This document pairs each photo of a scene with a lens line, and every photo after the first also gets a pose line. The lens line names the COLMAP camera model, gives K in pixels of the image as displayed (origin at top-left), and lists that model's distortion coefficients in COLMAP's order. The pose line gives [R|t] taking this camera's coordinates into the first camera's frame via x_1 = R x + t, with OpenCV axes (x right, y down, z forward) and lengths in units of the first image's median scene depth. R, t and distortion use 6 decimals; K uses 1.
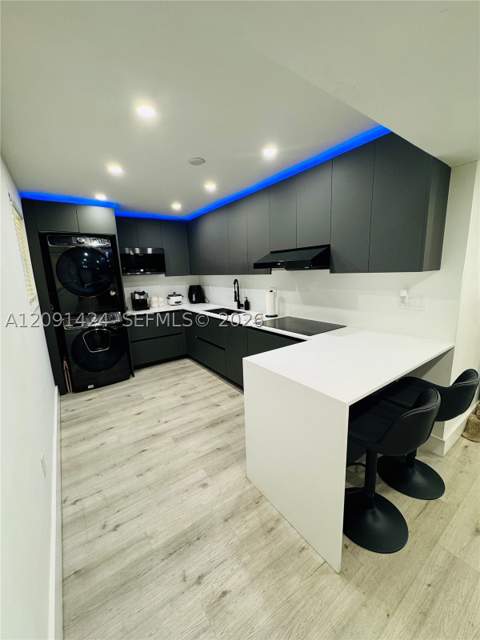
lens RADIAL K [[254.5, 0, 239.5], [0, 254.5, 318.8], [0, 0, 1]] dist [-0.001642, -0.000041]
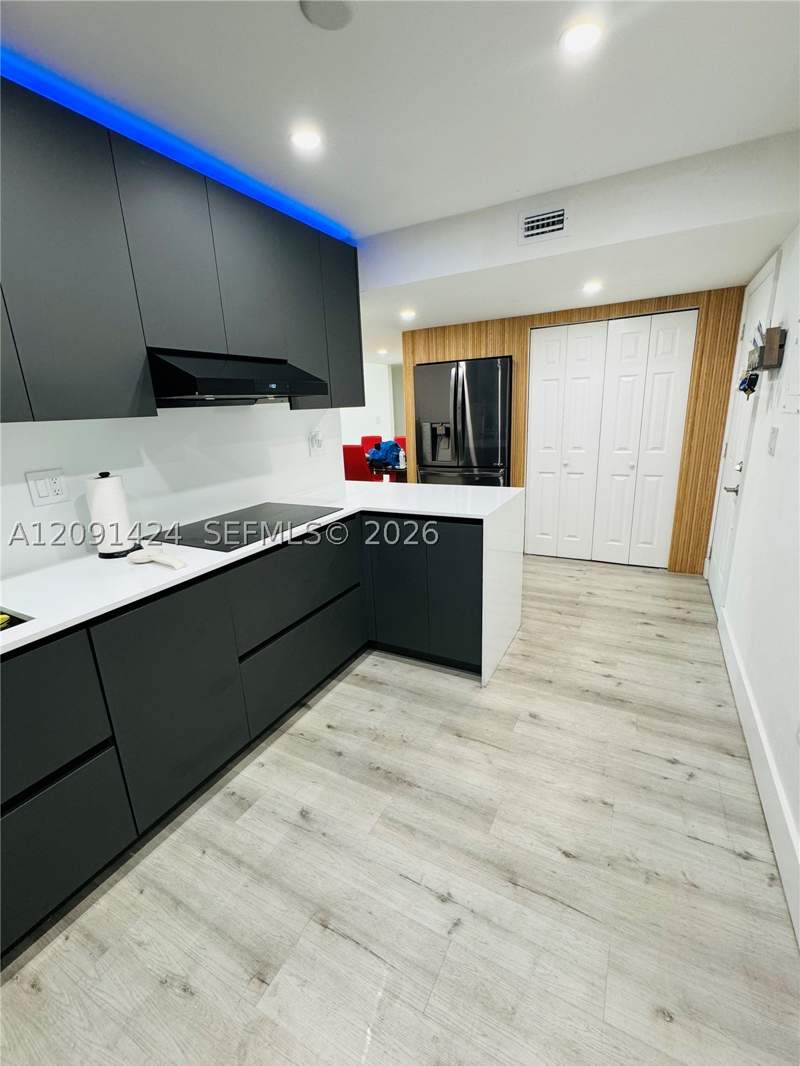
lens RADIAL K [[458.1, 0, 397.2], [0, 458.1, 535.1], [0, 0, 1]] dist [-0.000137, -0.000080]
pose [[-0.445296, -0.190546, 0.874874, -0.783899], [0.220109, 0.923815, 0.313237, -0.199352], [-0.867908, 0.332050, -0.369430, 1.333452]]
